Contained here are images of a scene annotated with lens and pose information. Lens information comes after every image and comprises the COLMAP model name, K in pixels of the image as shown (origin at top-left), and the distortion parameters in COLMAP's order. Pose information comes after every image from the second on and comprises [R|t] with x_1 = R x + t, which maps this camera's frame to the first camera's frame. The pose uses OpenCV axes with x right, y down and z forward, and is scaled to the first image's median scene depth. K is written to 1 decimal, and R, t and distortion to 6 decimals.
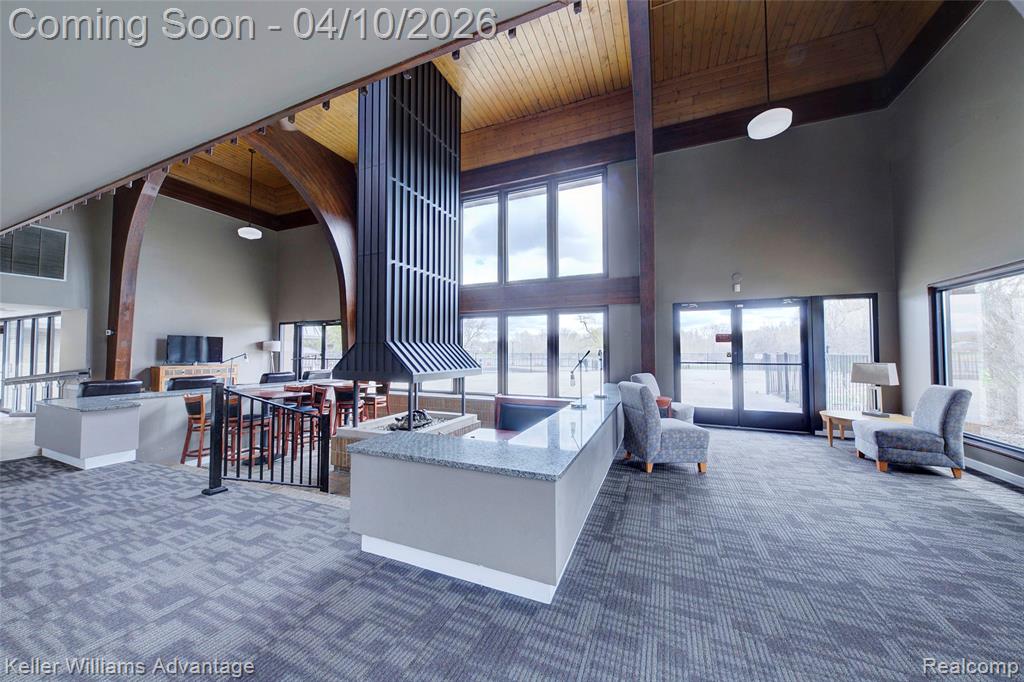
lens RADIAL K [[349.4, 0, 512.0], [0, 349.4, 341.0], [0, 0, 1]] dist [0.001254, -0.000047]
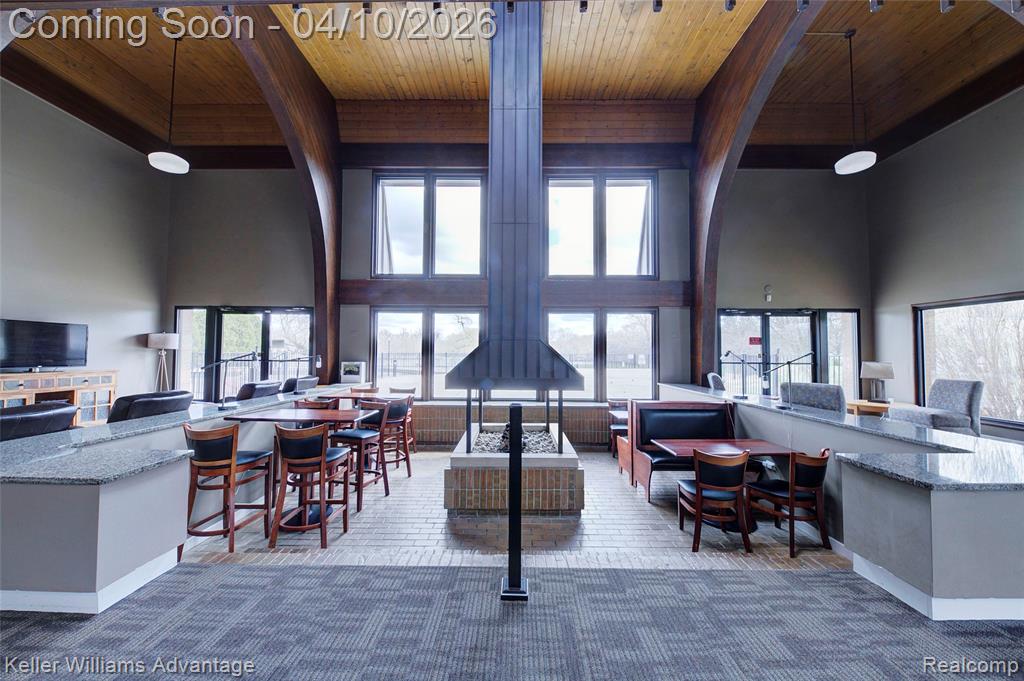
lens RADIAL K [[350.3, 0, 512.0], [0, 350.3, 340.5], [0, 0, 1]] dist [-0.001823, -0.000030]
pose [[0.924007, 0.017435, 0.381978, -0.503192], [-0.017187, 0.999844, -0.004062, 0.007134], [-0.381989, -0.002811, 0.924163, 0.215317]]
